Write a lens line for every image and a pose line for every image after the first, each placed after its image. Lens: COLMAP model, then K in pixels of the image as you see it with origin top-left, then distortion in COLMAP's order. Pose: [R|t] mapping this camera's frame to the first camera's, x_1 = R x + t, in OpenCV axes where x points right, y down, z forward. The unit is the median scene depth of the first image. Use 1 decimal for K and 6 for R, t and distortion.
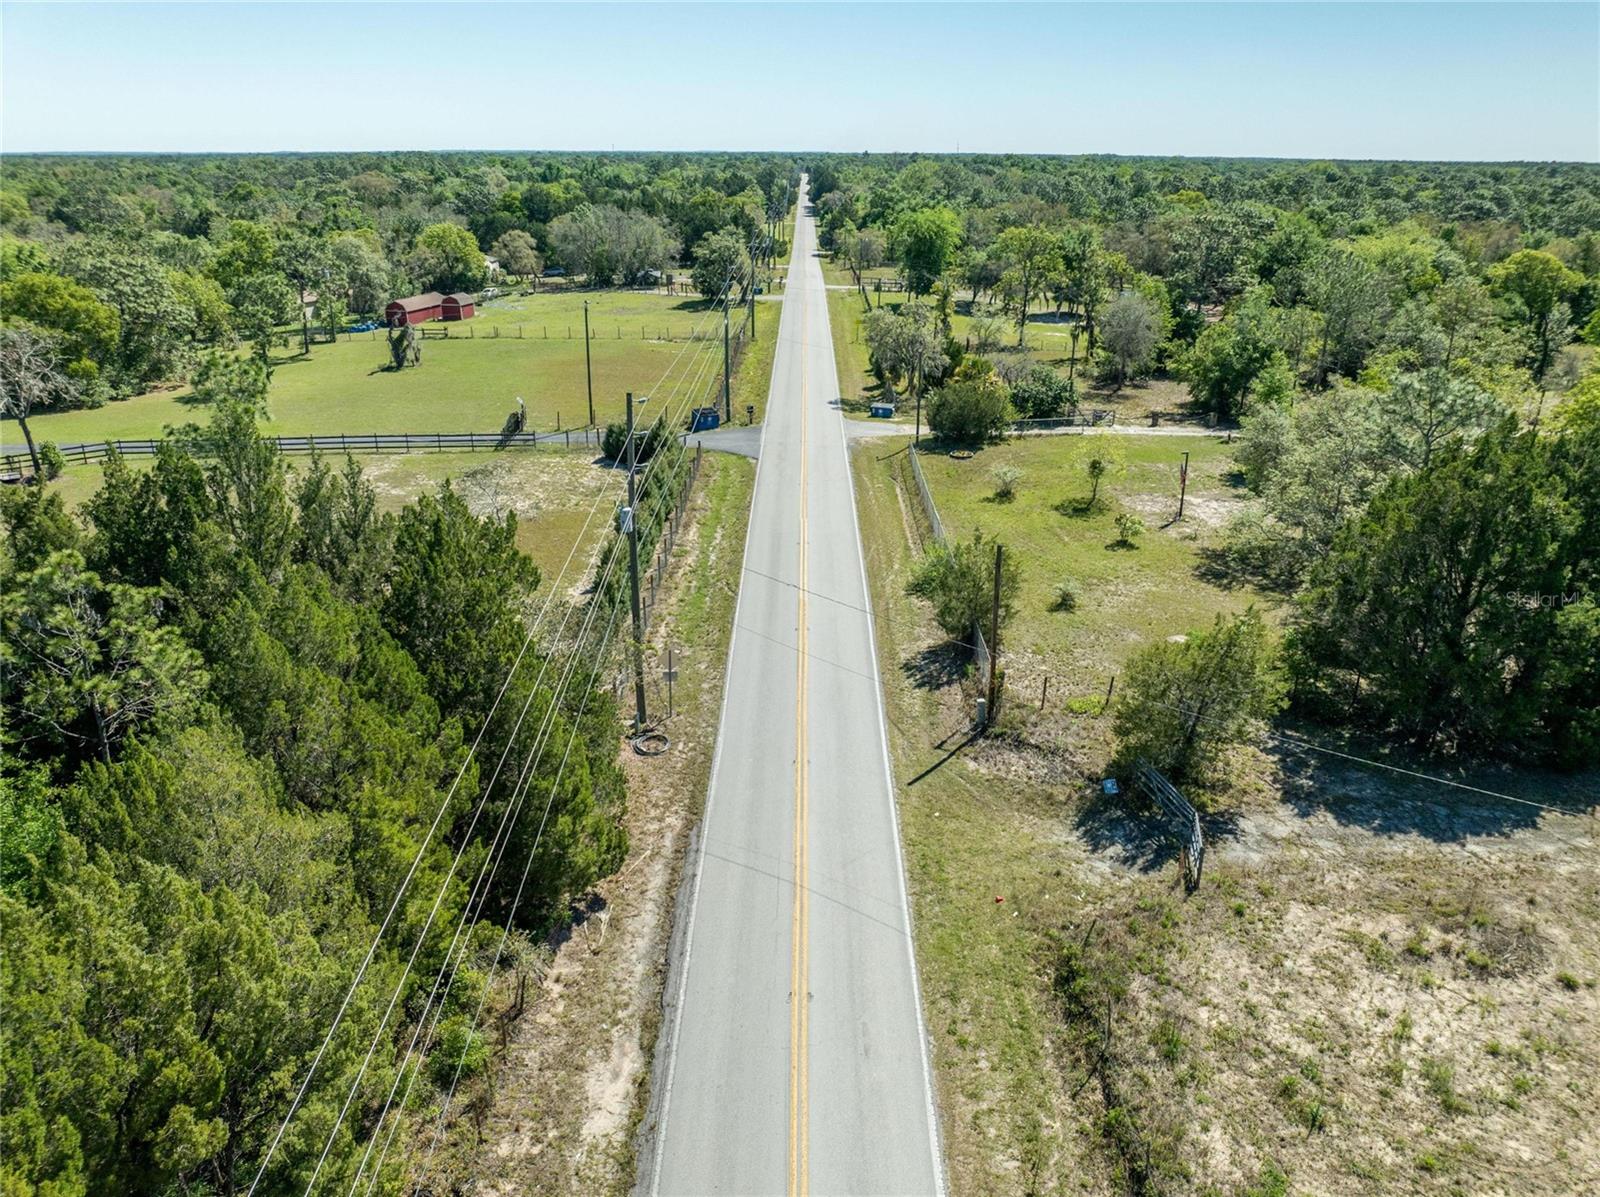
lens RADIAL K [[1112.7, 0, 807.4], [0, 1112.7, 599.2], [0, 0, 1]] dist [-0.042520, 0.003637]
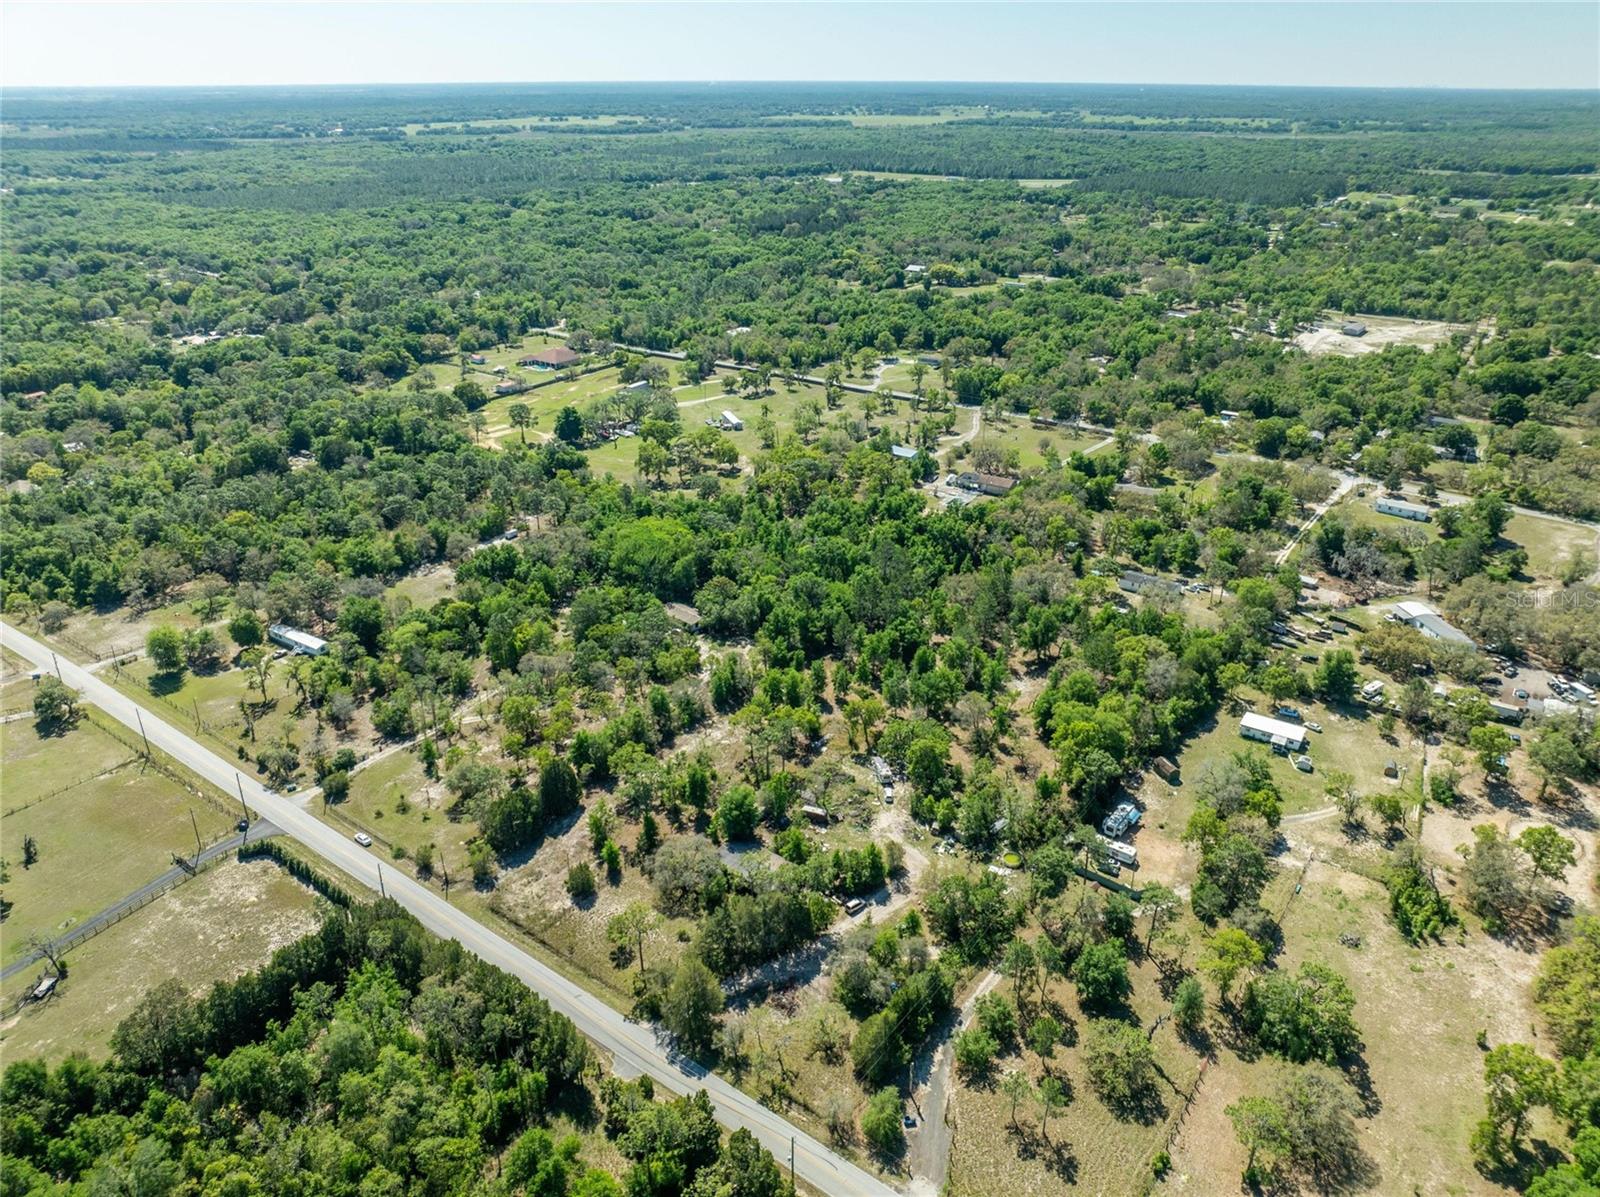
lens RADIAL K [[1112.7, 0, 807.4], [0, 1112.7, 599.2], [0, 0, 1]] dist [-0.042520, 0.003637]
pose [[0.584918, -0.353174, 0.730164, -0.993899], [0.306542, 0.929711, 0.204129, -0.762770], [-0.750935, 0.104428, 0.652067, -1.742399]]
